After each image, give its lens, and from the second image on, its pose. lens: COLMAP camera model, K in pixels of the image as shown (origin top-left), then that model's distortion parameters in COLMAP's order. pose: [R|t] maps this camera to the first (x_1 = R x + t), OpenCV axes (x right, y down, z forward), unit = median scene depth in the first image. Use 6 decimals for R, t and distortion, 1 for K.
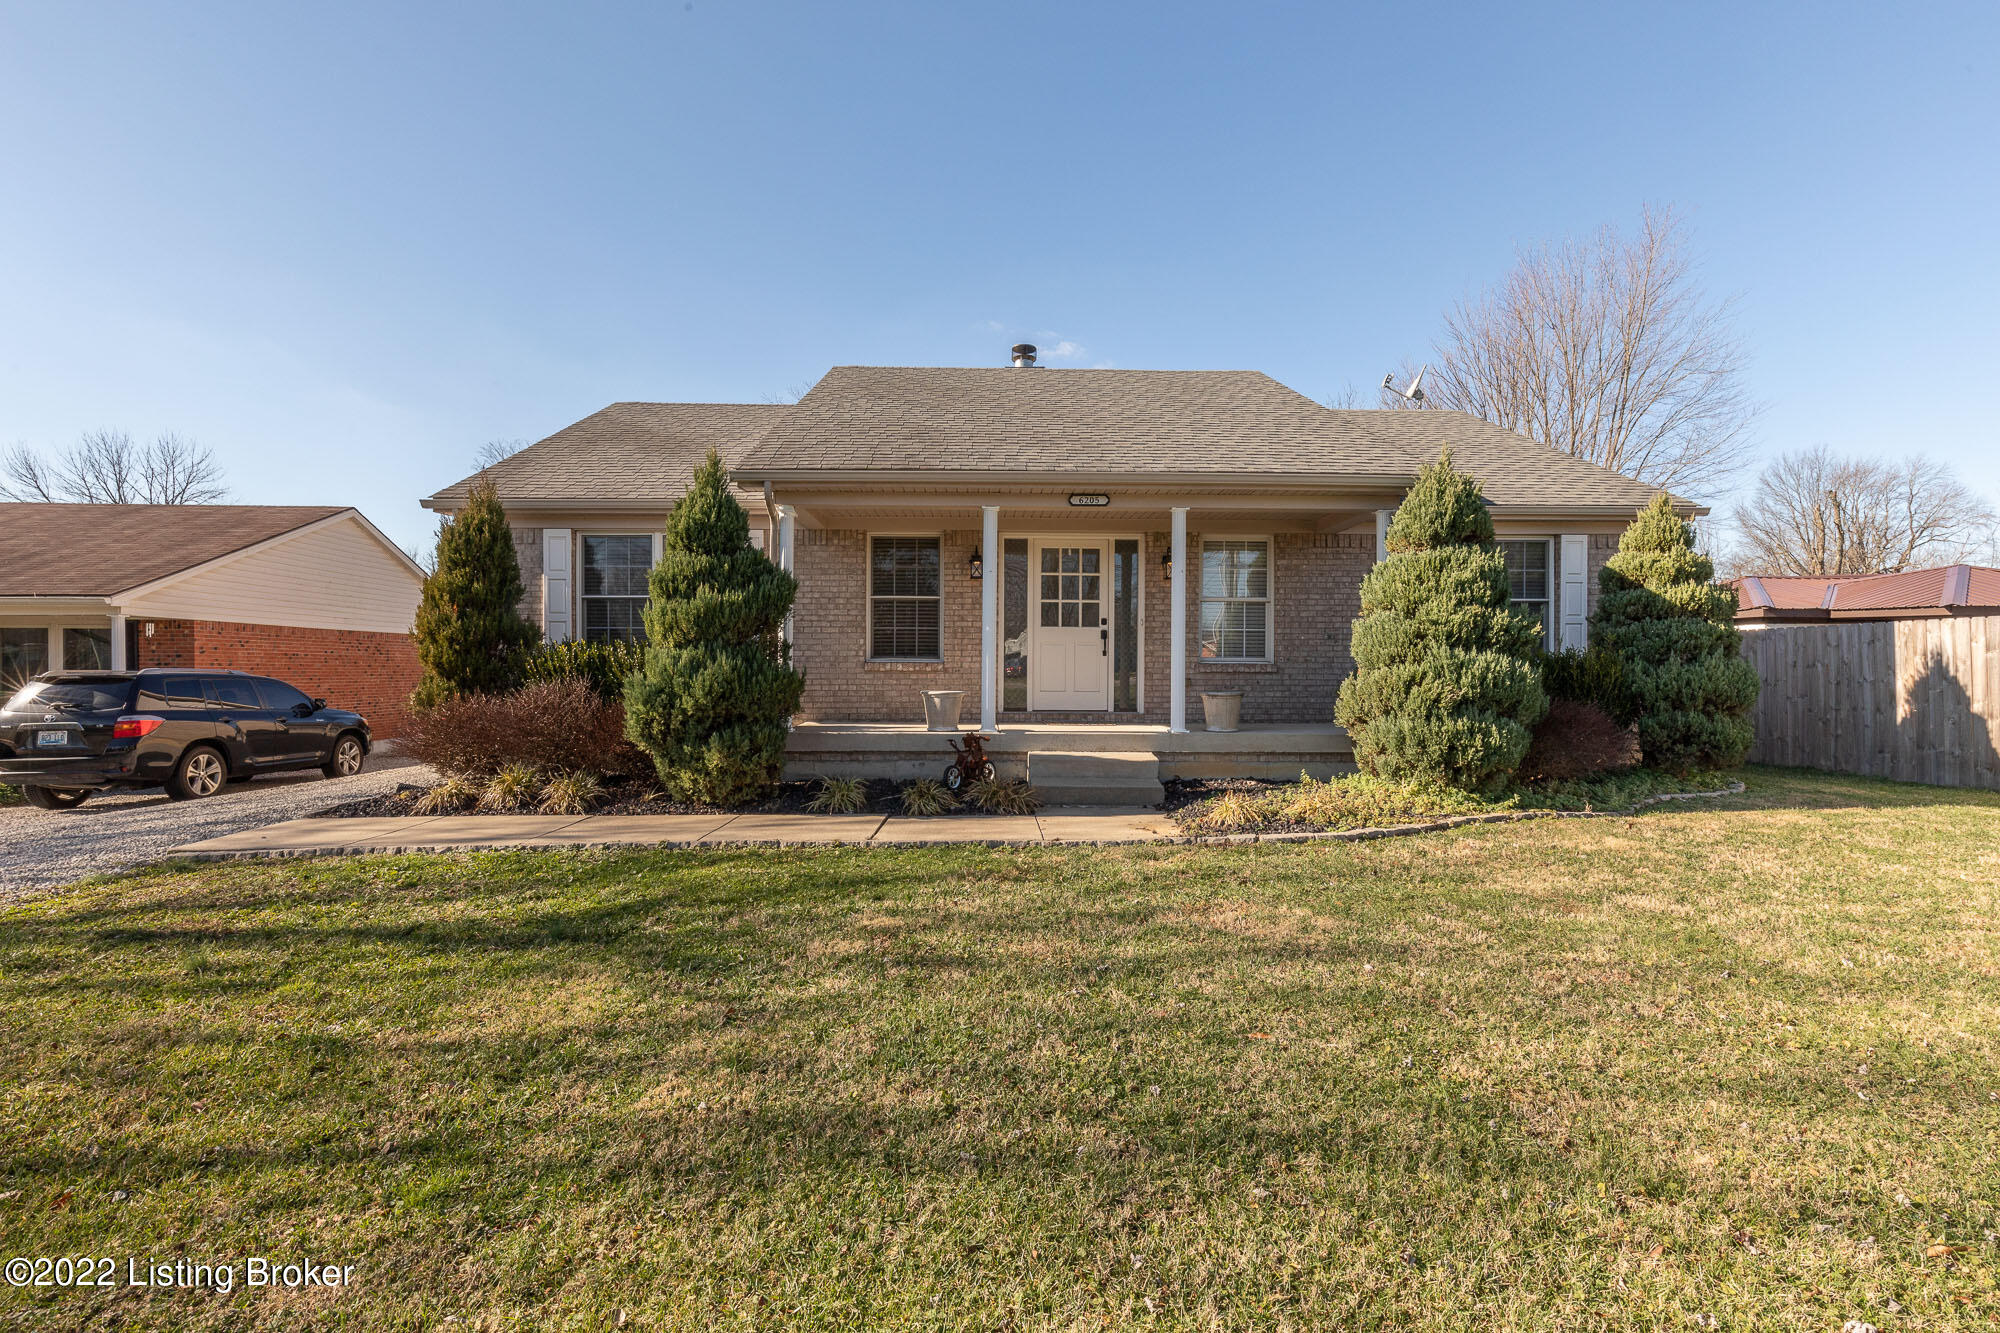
lens RADIAL K [[929.0, 0, 1000.0], [0, 929.0, 666.5], [0, 0, 1]] dist [-0.001248, -0.000046]
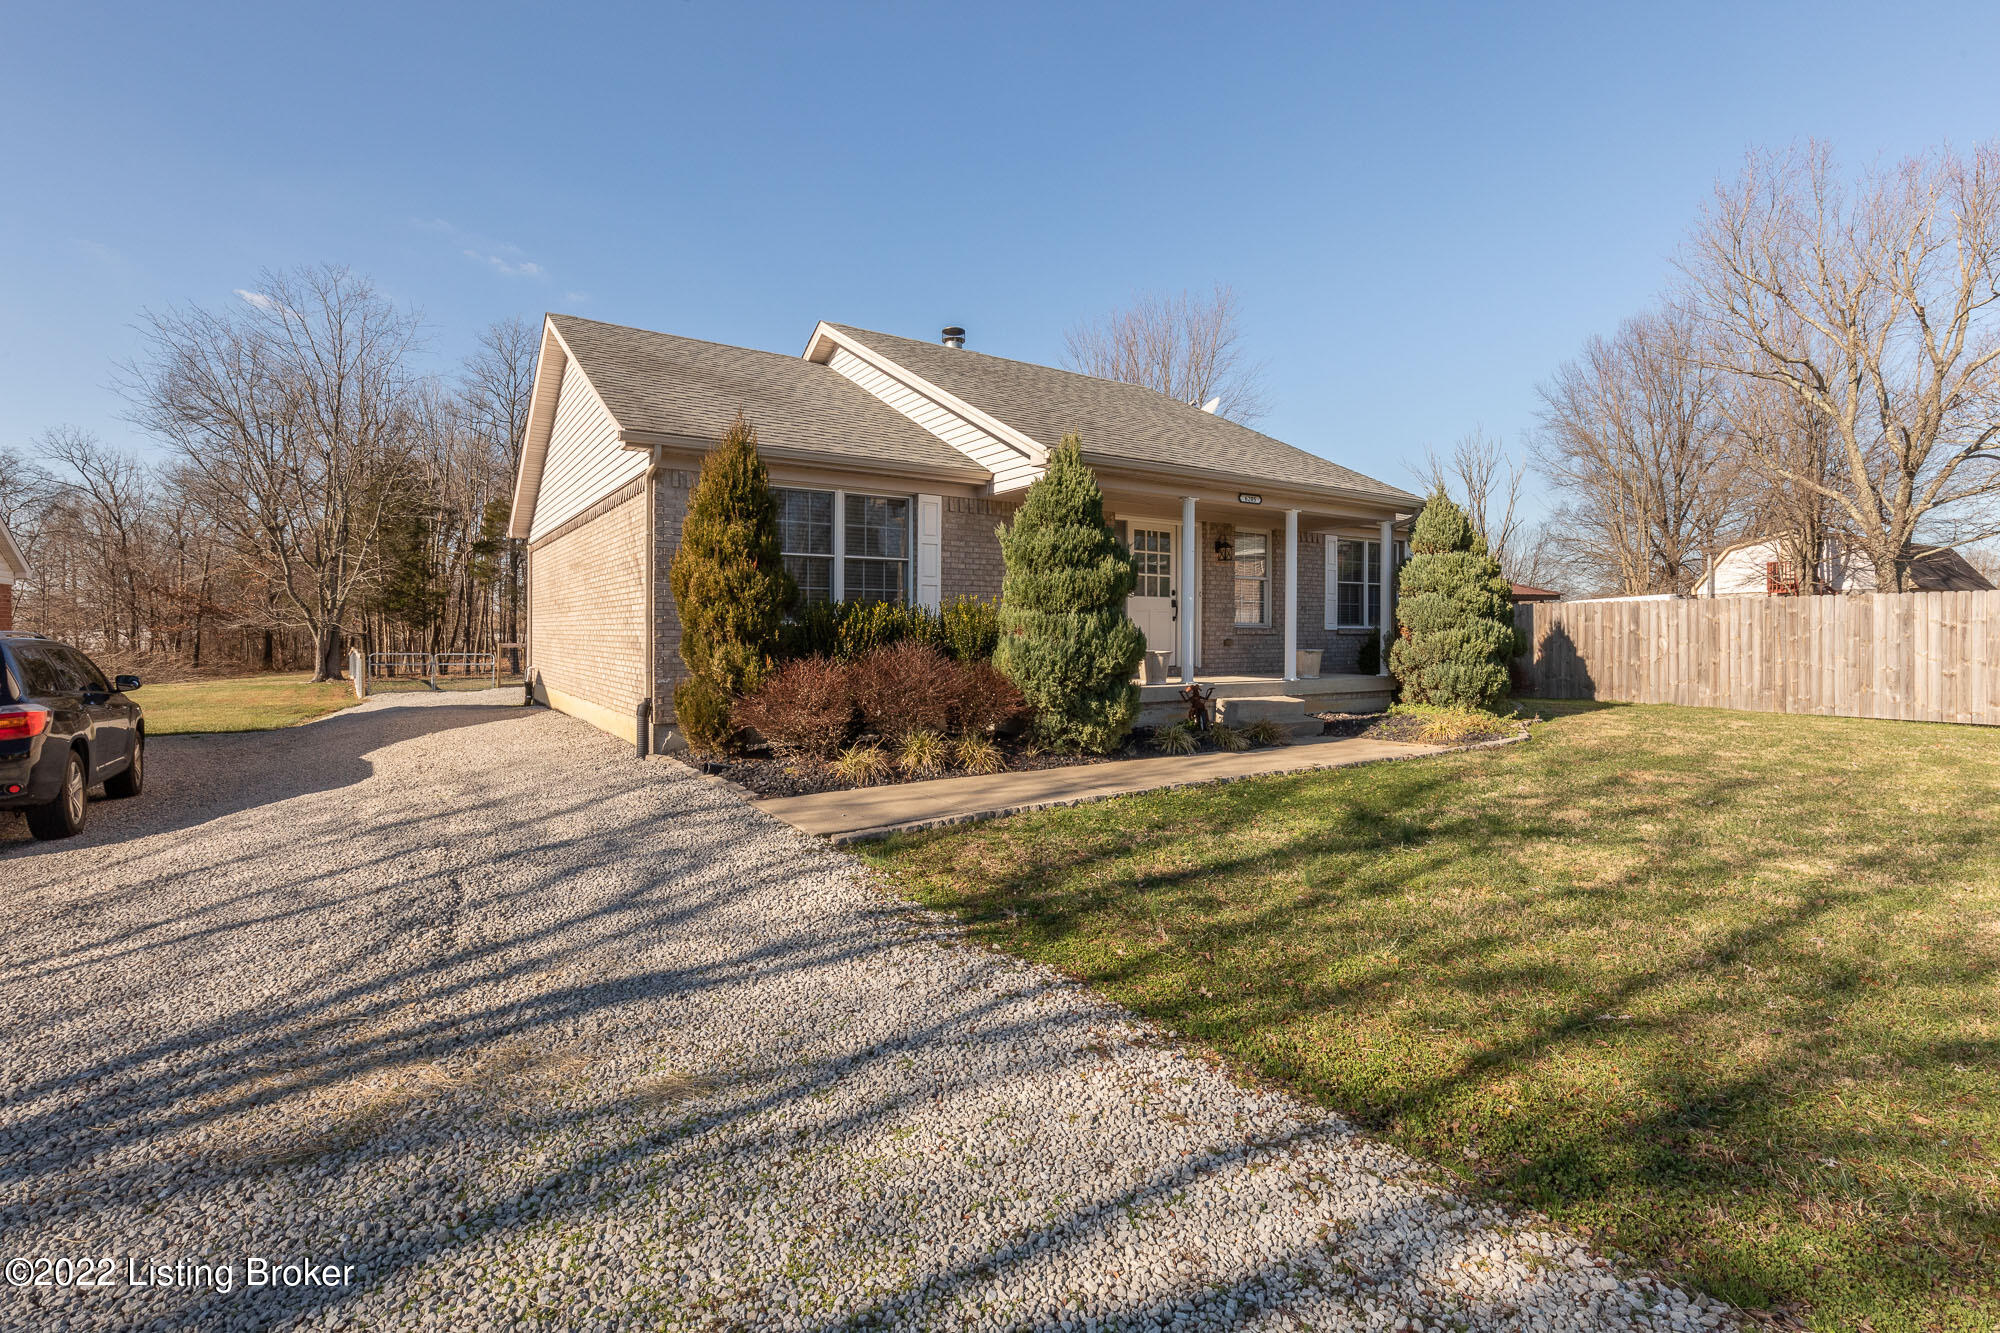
lens RADIAL K [[910.0, 0, 1000.0], [0, 910.0, 666.5], [0, 0, 1]] dist [0.000691, 0.000041]
pose [[0.848115, -0.020439, 0.529418, -0.856475], [-0.002663, 0.999079, 0.042837, -0.002410], [-0.529805, -0.037741, 0.847279, 0.121450]]
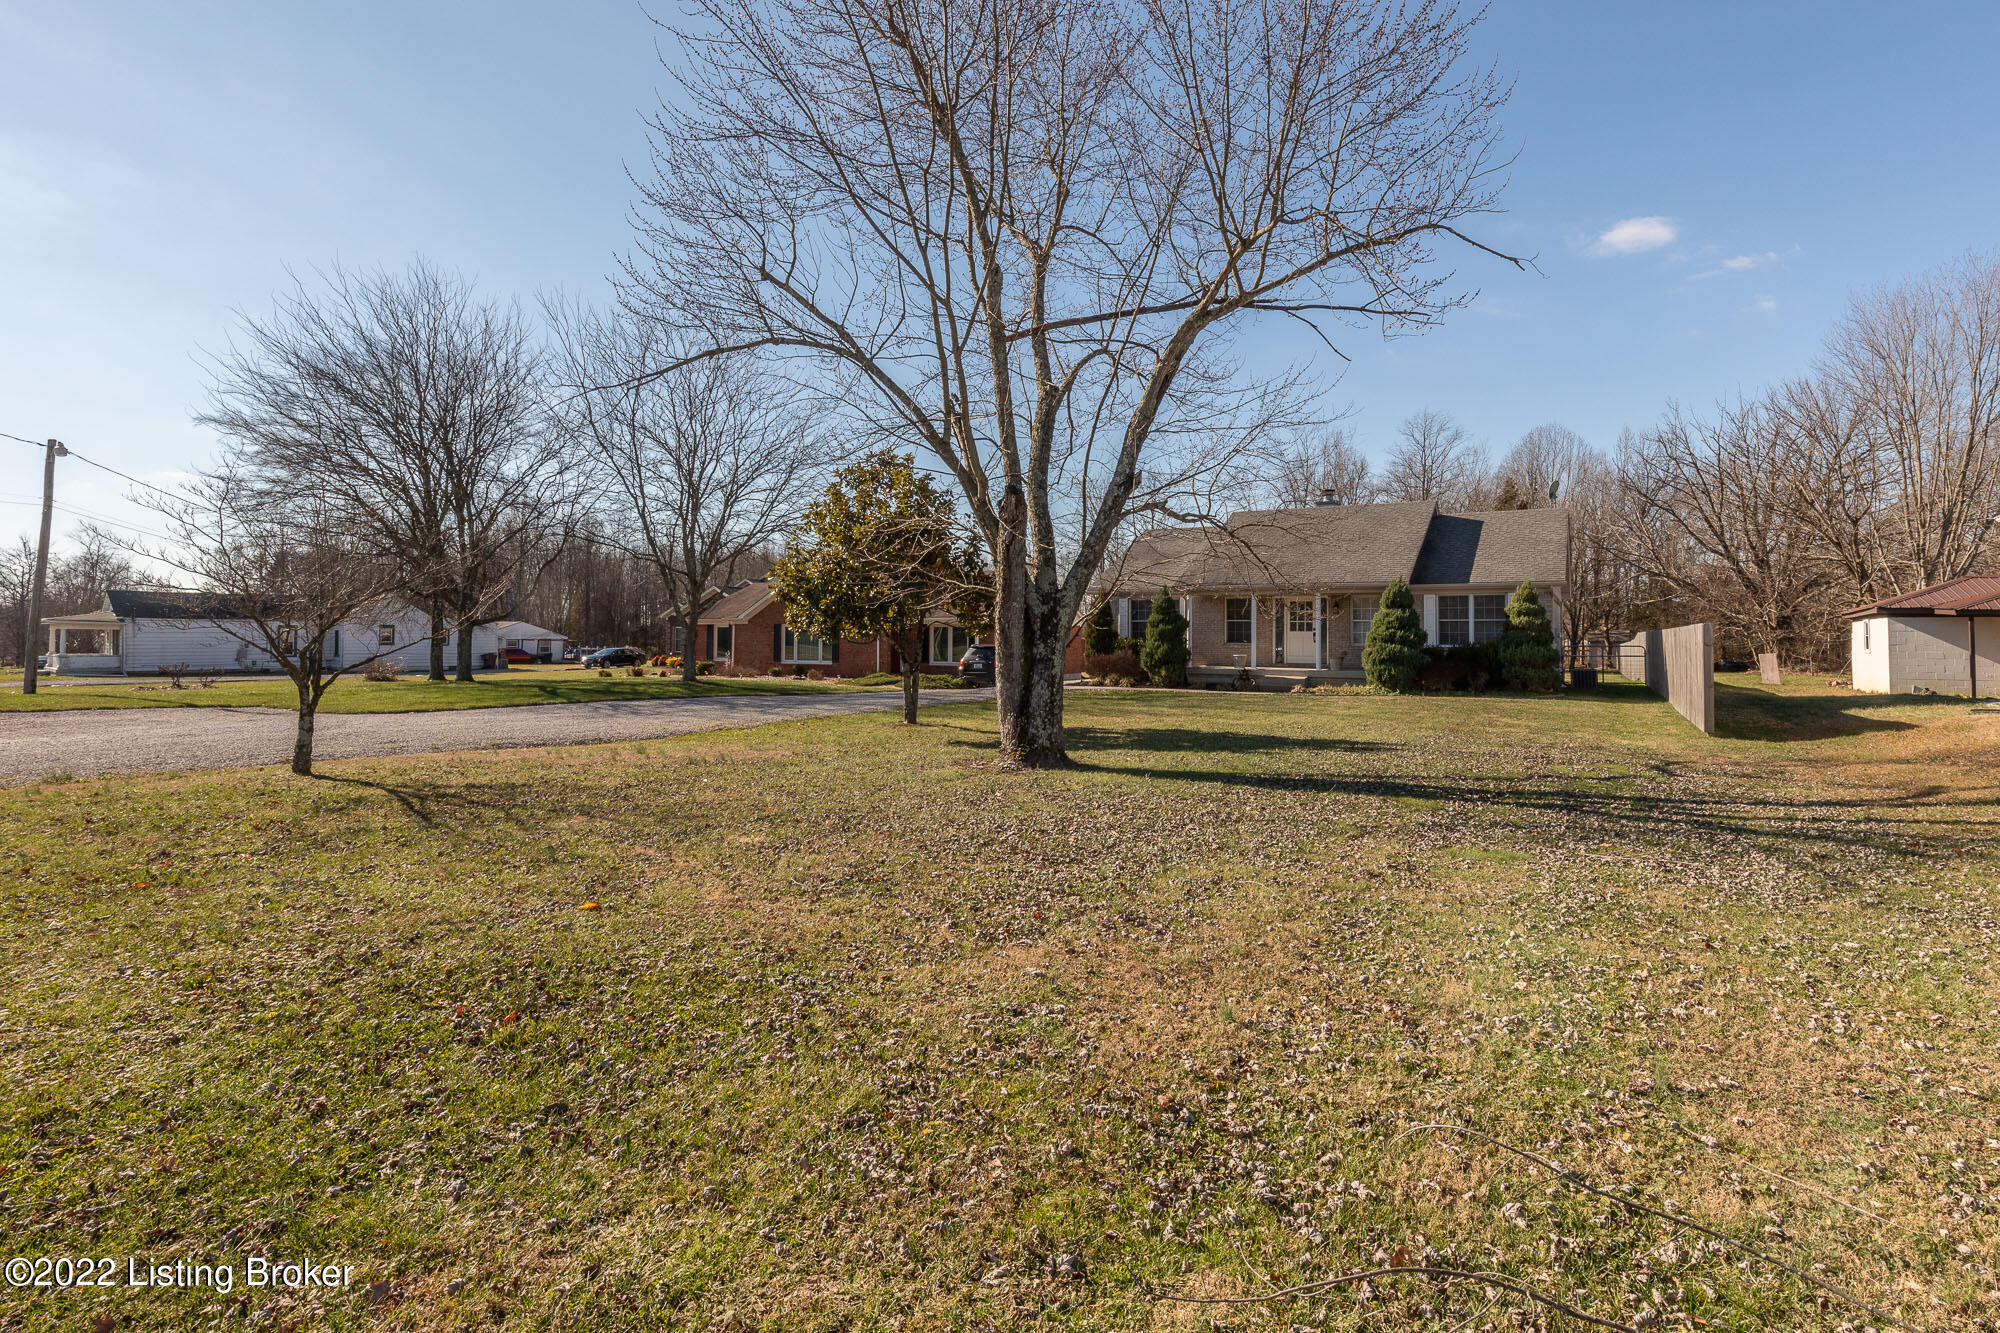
lens RADIAL K [[929.0, 0, 1000.0], [0, 929.0, 666.5], [0, 0, 1]] dist [-0.001248, -0.000046]
pose [[0.839621, 0.020142, -0.542799, 0.939601], [-0.000213, 0.999324, 0.036752, -0.046784], [0.543172, -0.030742, 0.839058, -1.990779]]
